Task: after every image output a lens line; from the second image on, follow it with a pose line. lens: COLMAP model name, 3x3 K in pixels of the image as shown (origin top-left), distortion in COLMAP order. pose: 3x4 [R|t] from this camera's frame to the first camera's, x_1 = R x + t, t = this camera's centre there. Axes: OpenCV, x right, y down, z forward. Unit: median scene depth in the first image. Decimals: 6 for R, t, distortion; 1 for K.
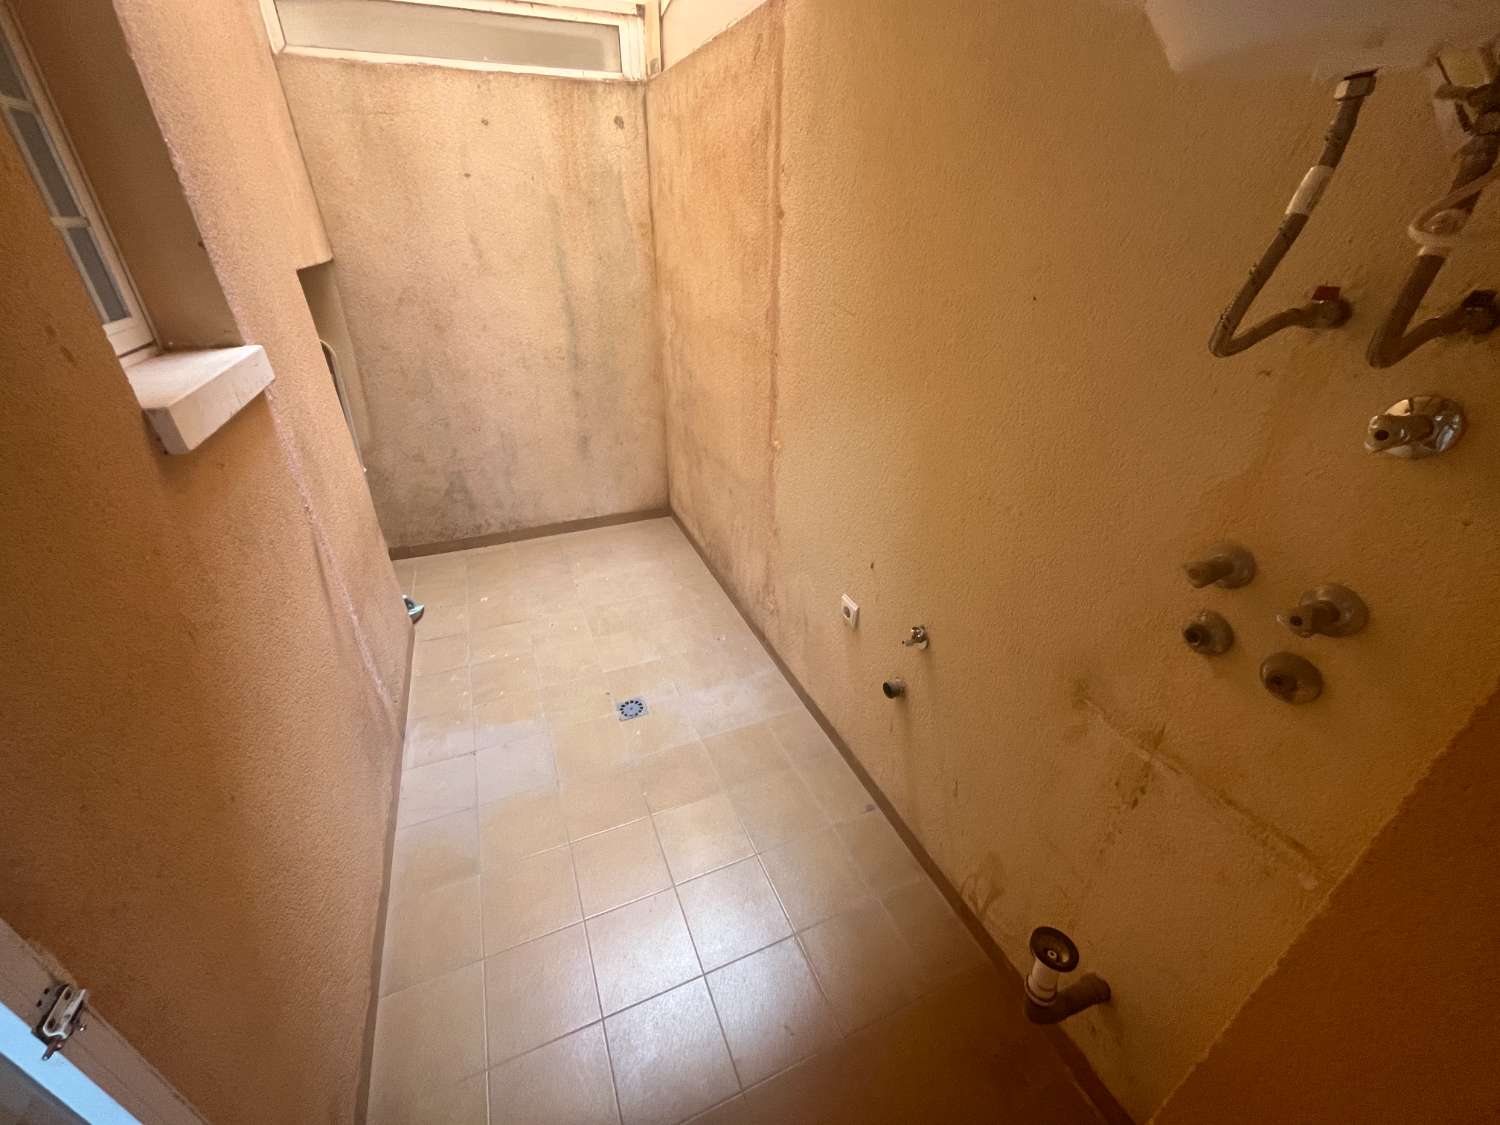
lens RADIAL K [[612.7, 0, 747.3], [0, 612.7, 564.0], [0, 0, 1]] dist [-0.005489, 0.000221]
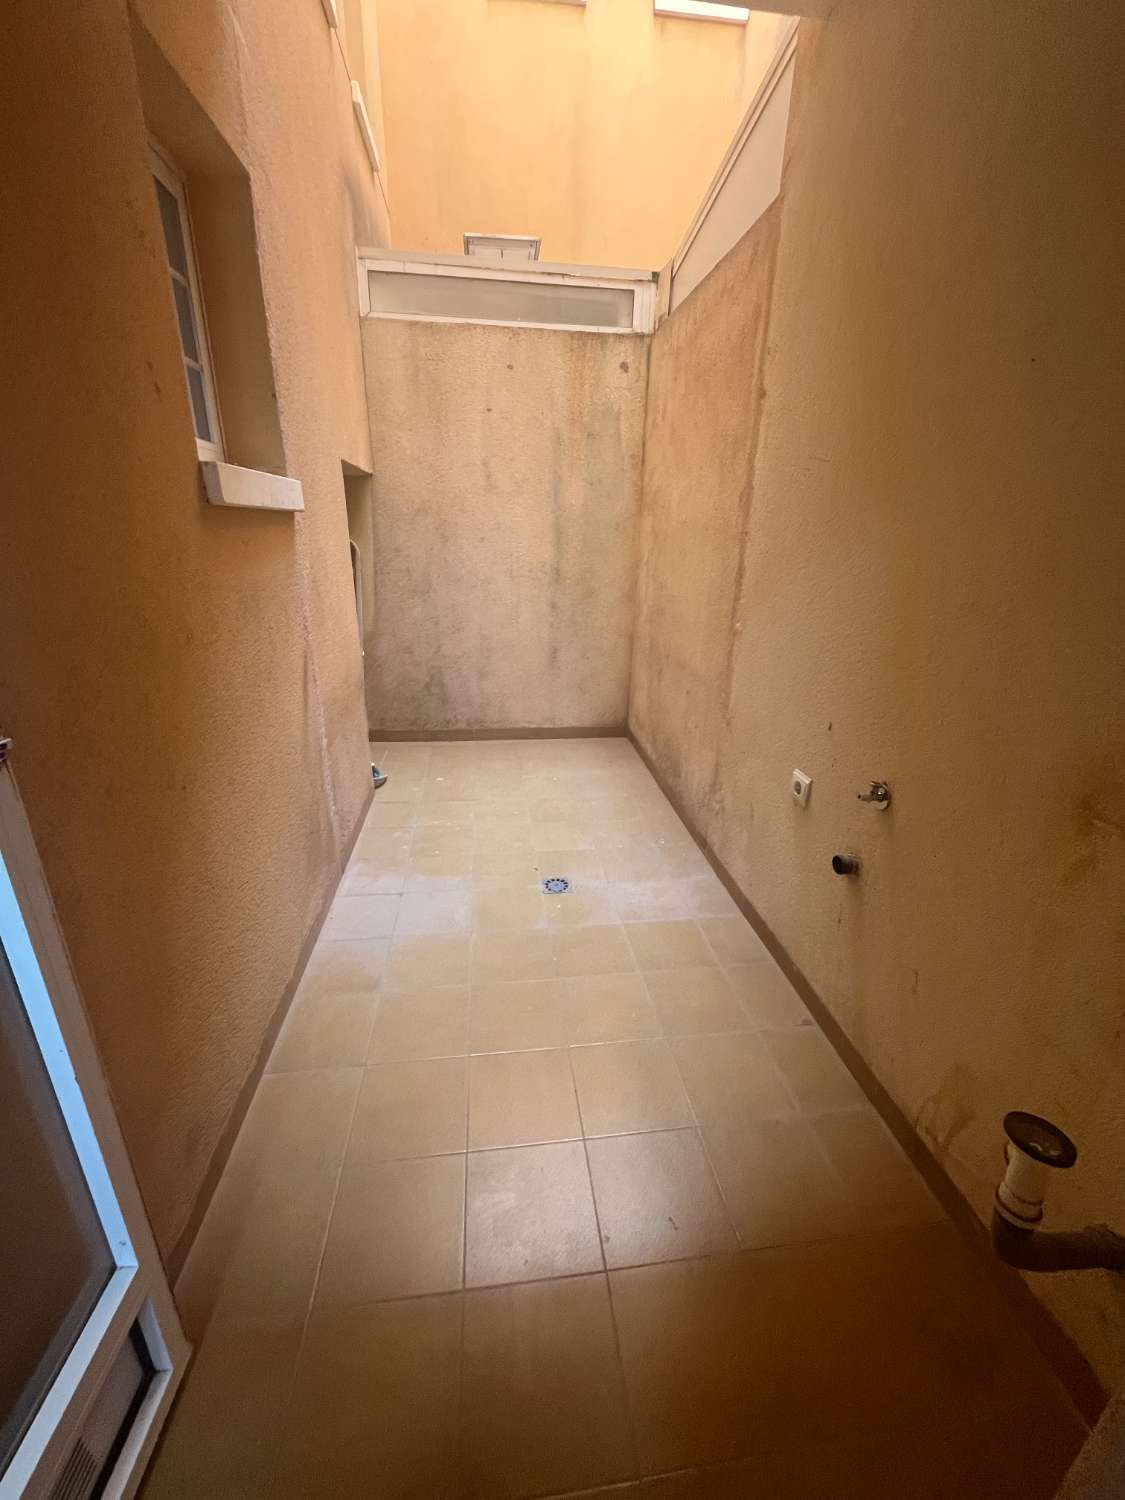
lens RADIAL K [[612.7, 0, 563.0], [0, 612.7, 749.7], [0, 0, 1]] dist [-0.005489, 0.000221]
pose [[0.963479, 0.105456, -0.246144, 0.036592], [-0.145290, 0.977998, -0.149704, 0.169265], [0.224941, 0.179999, 0.957602, 0.036027]]
